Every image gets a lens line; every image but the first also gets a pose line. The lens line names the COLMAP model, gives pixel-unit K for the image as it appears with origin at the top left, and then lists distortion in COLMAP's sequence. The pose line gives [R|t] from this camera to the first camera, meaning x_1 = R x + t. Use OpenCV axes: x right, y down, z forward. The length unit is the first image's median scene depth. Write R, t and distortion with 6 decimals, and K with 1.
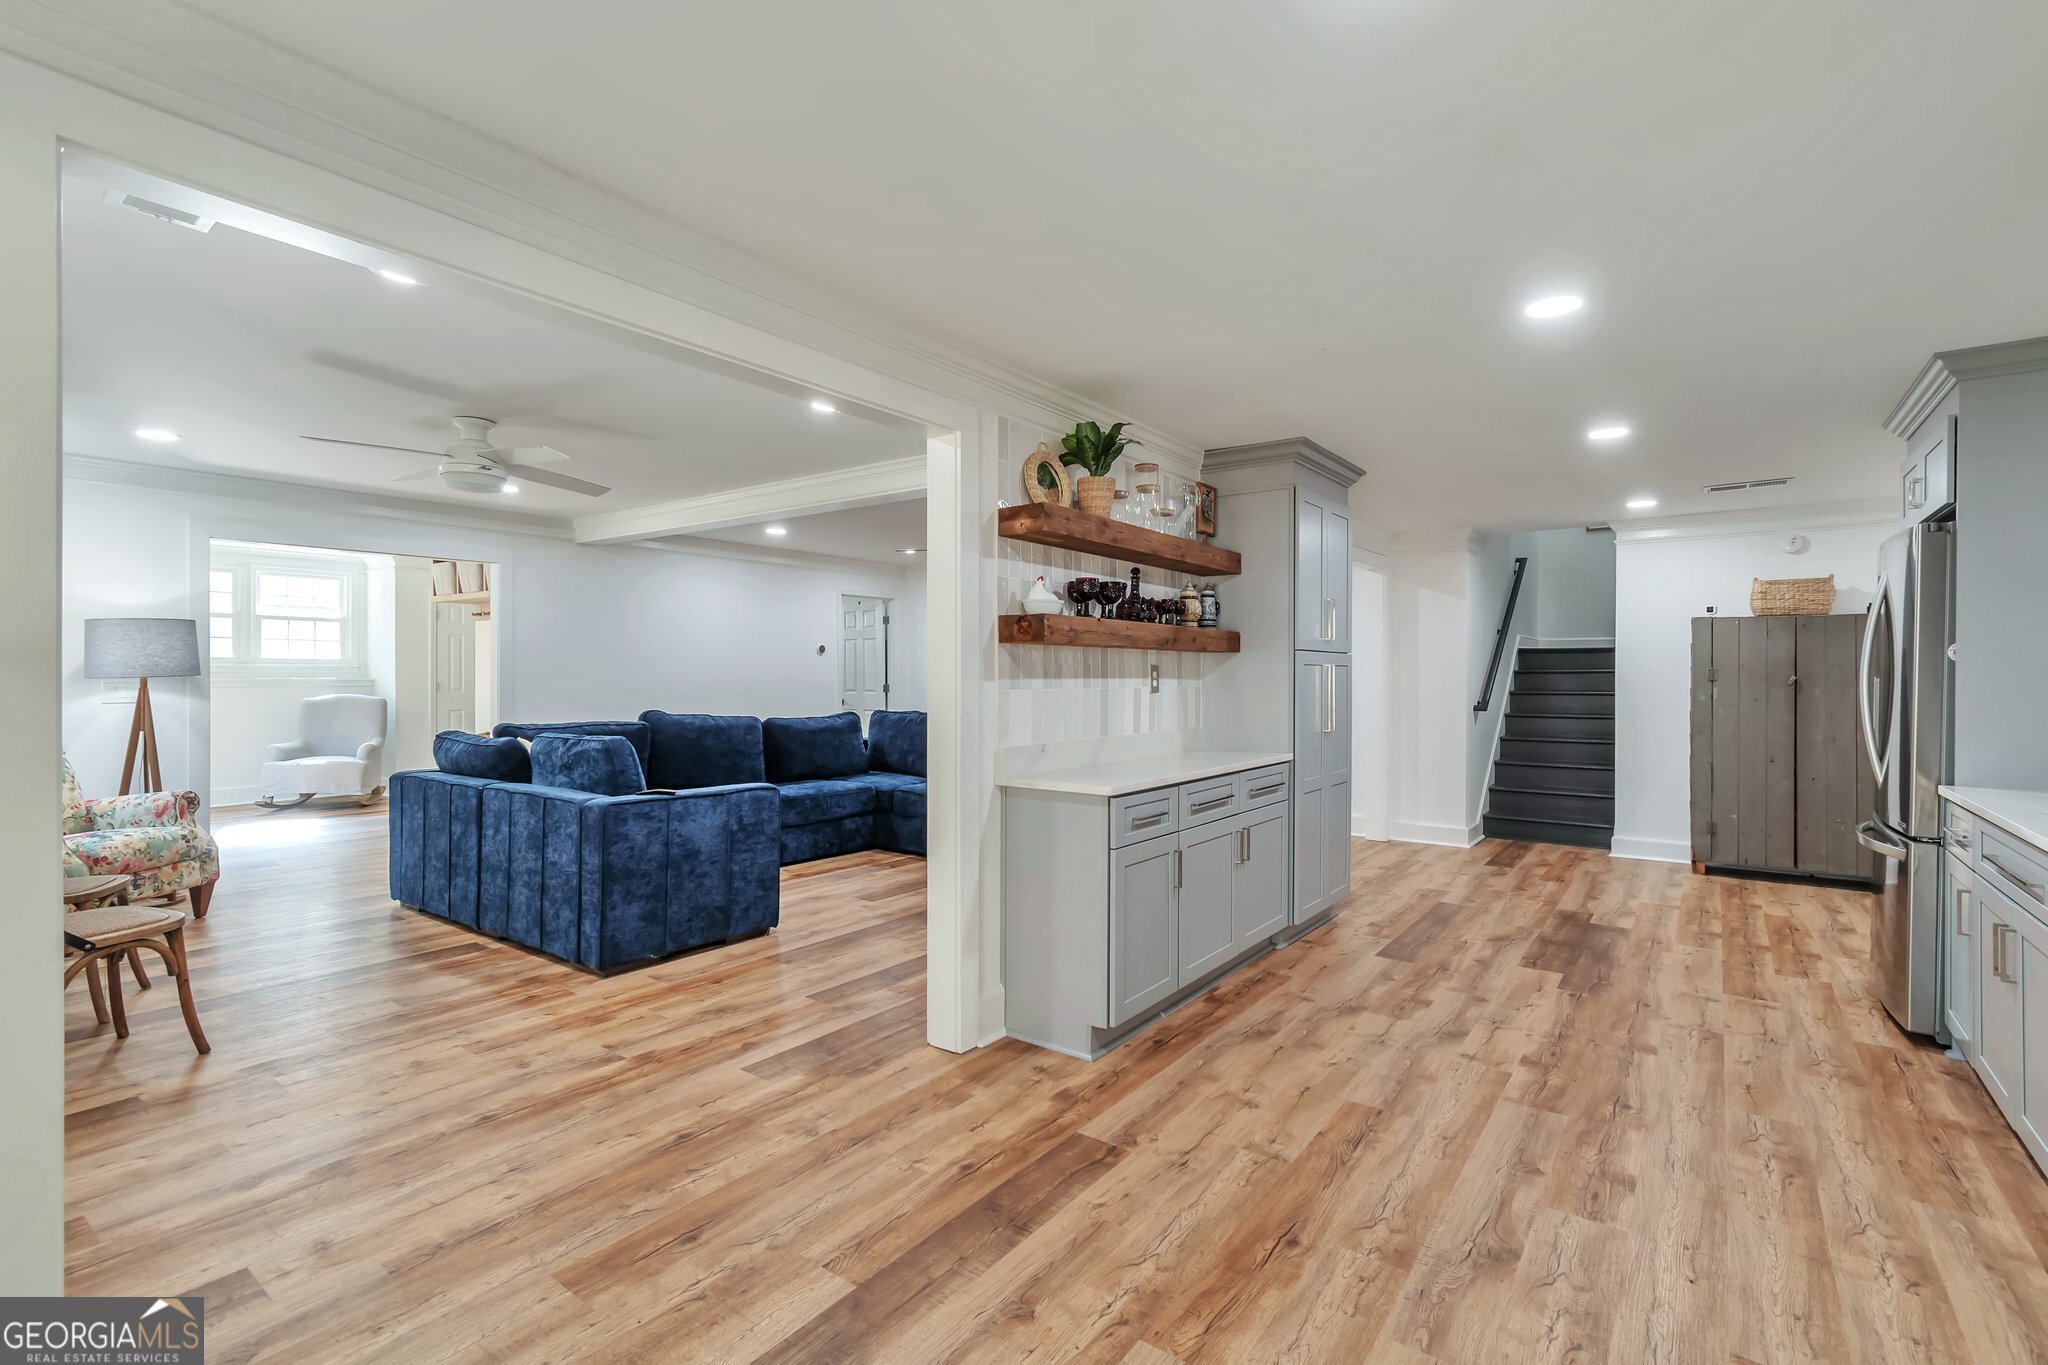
lens RADIAL K [[906.8, 0, 1017.3], [0, 906.8, 678.3], [0, 0, 1]] dist [0.003947, -0.000709]
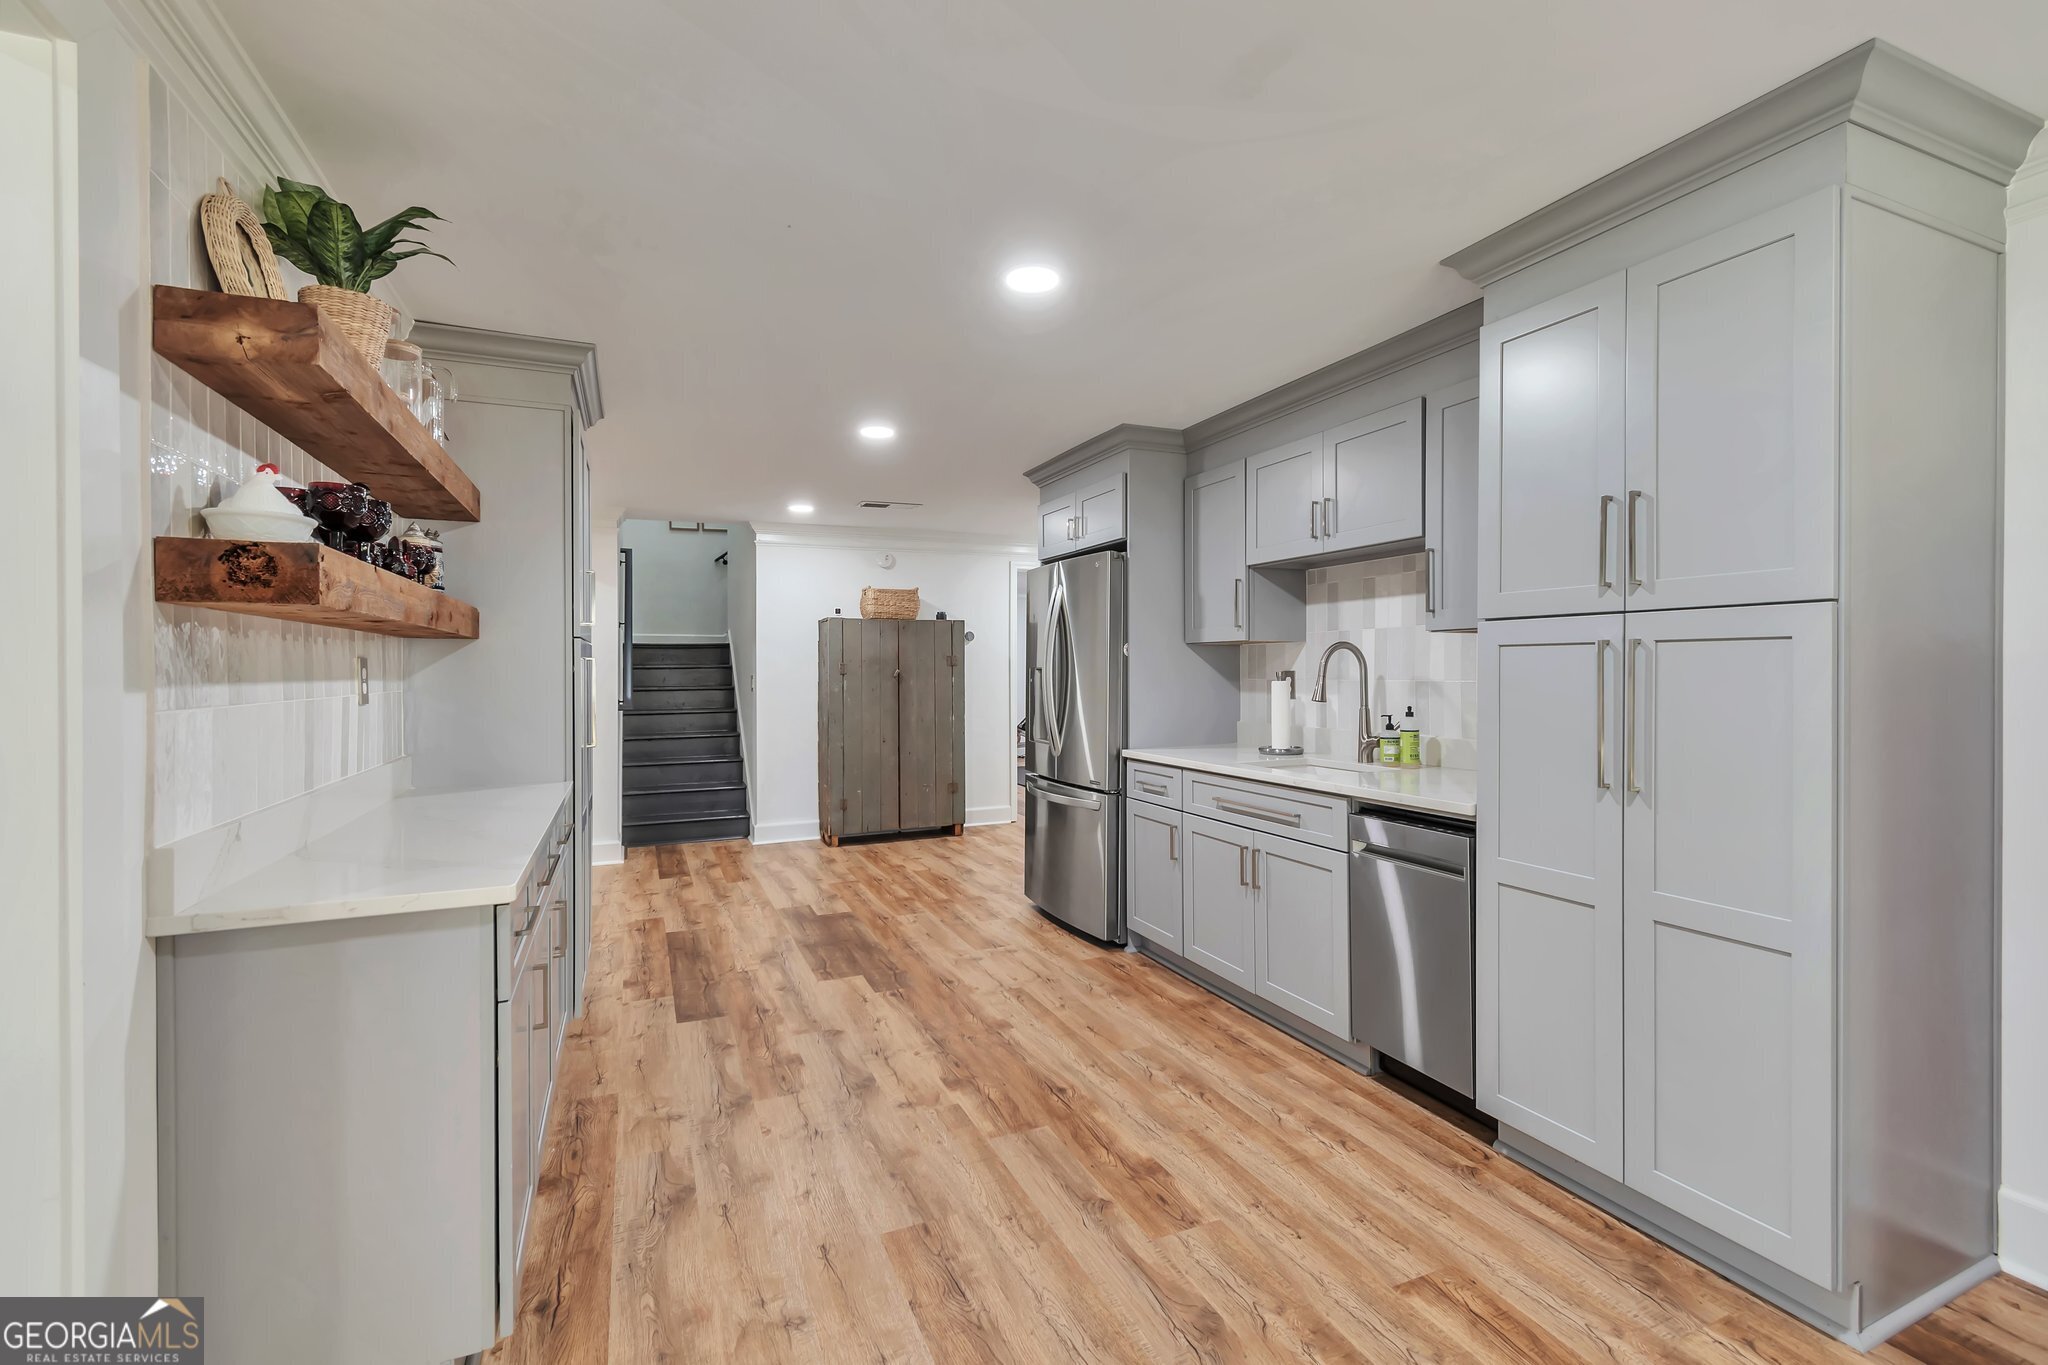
lens RADIAL K [[906.8, 0, 1028.8], [0, 906.8, 667.6], [0, 0, 1]] dist [0.003947, -0.000709]
pose [[0.487214, -0.005115, 0.873267, -0.188523], [0.012501, 0.999921, -0.001118, -0.002308], [-0.873193, 0.011462, 0.487240, 0.424260]]
